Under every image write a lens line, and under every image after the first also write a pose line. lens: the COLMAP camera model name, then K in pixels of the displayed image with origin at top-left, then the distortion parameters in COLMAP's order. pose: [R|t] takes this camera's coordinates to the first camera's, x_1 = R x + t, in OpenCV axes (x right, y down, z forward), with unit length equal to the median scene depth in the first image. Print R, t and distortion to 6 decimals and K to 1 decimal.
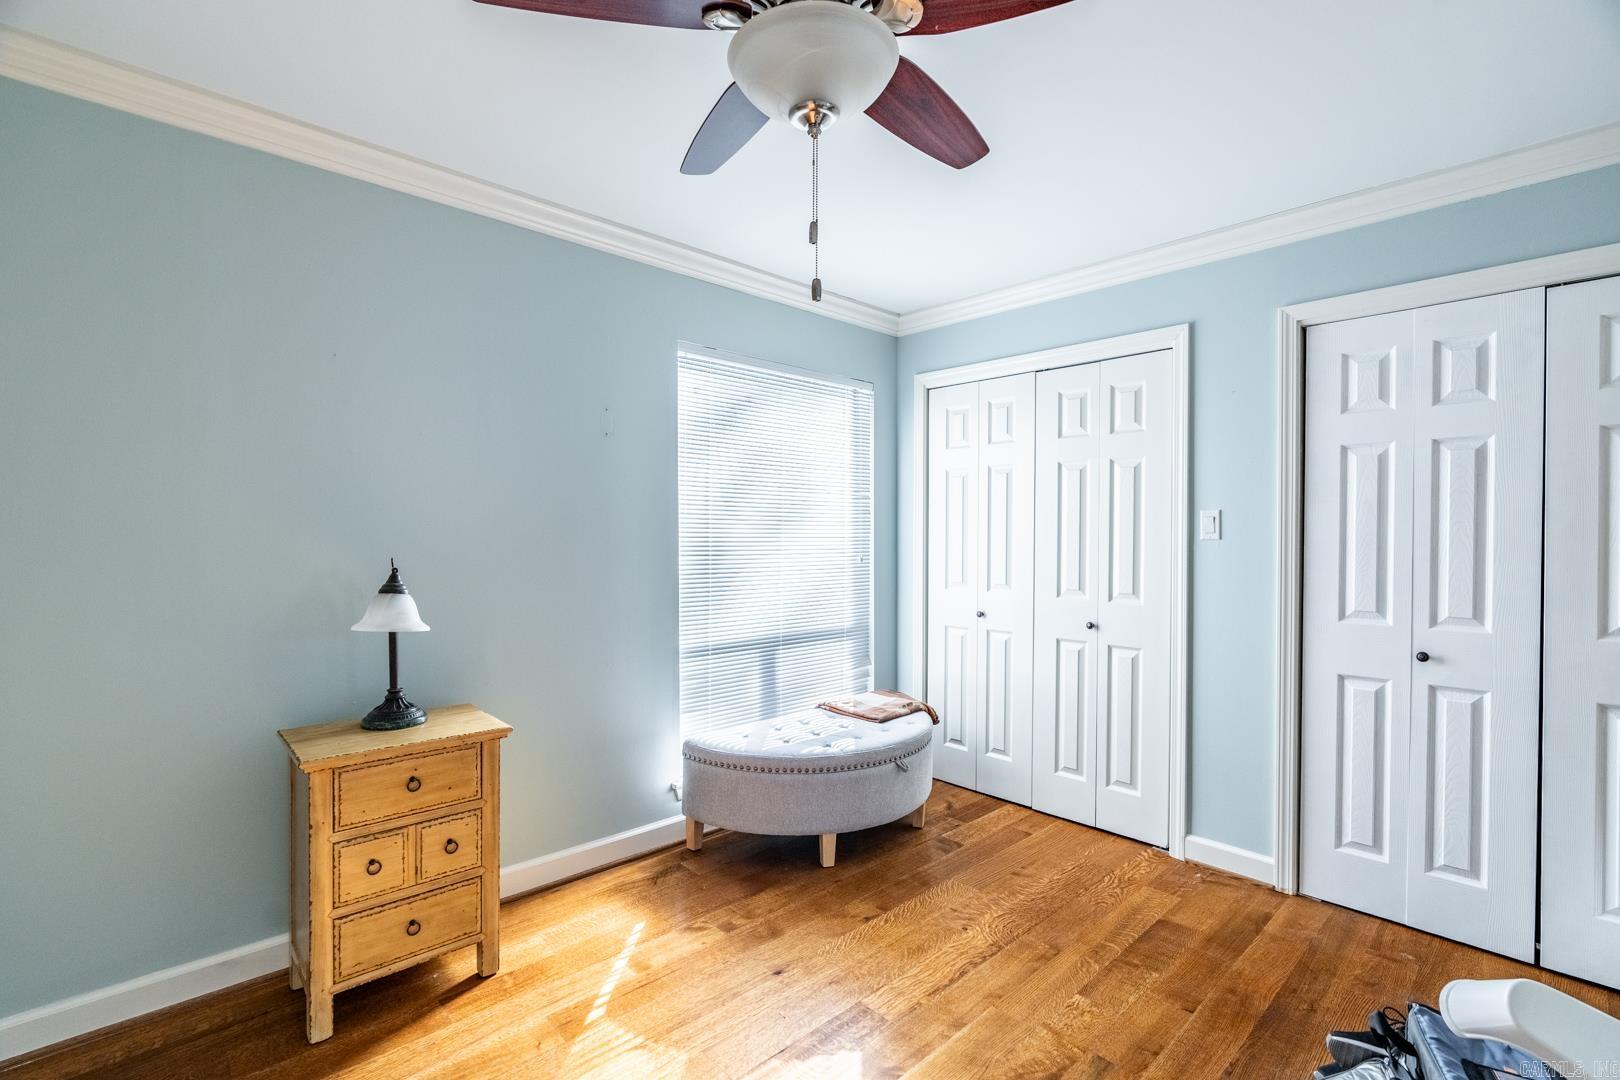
lens RADIAL K [[726.9, 0, 813.1], [0, 726.9, 540.3], [0, 0, 1]] dist [-0.011629, 0.003595]
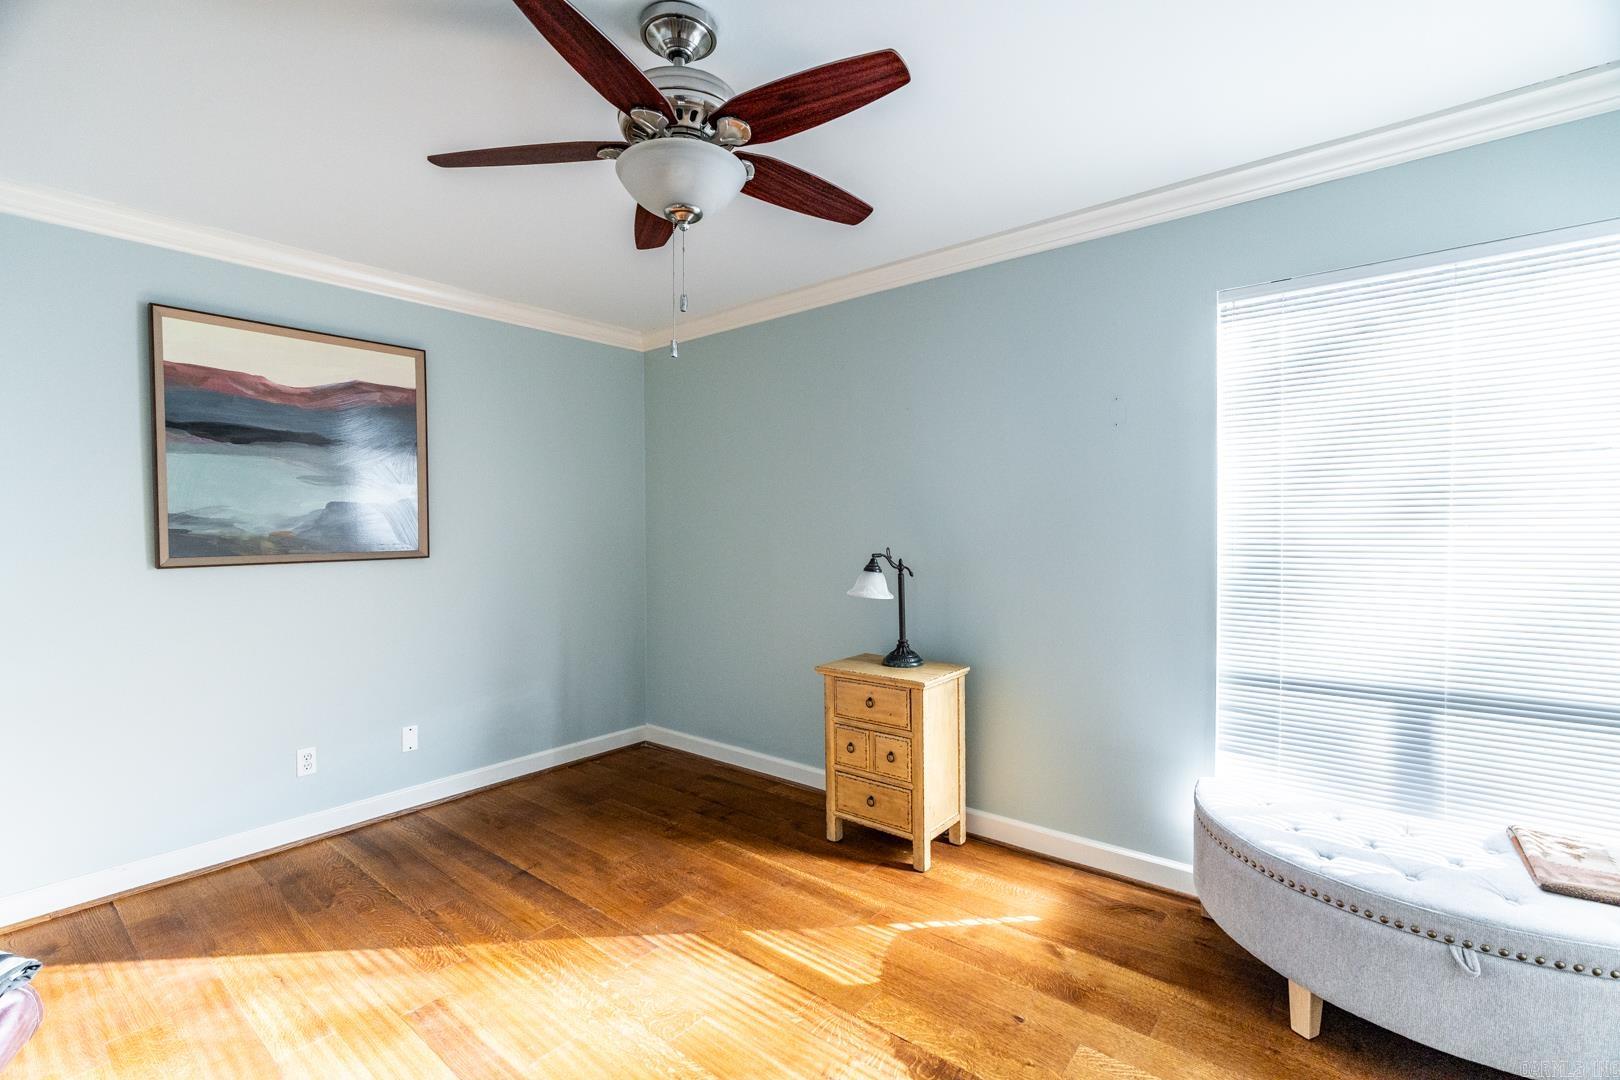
lens RADIAL K [[726.9, 0, 813.6], [0, 726.9, 539.7], [0, 0, 1]] dist [-0.011629, 0.003595]
pose [[0.126035, 0.003231, -0.992021, 0.729869], [-0.002895, 0.999992, 0.002890, 0.003689], [0.992022, 0.002508, 0.126043, 0.577971]]
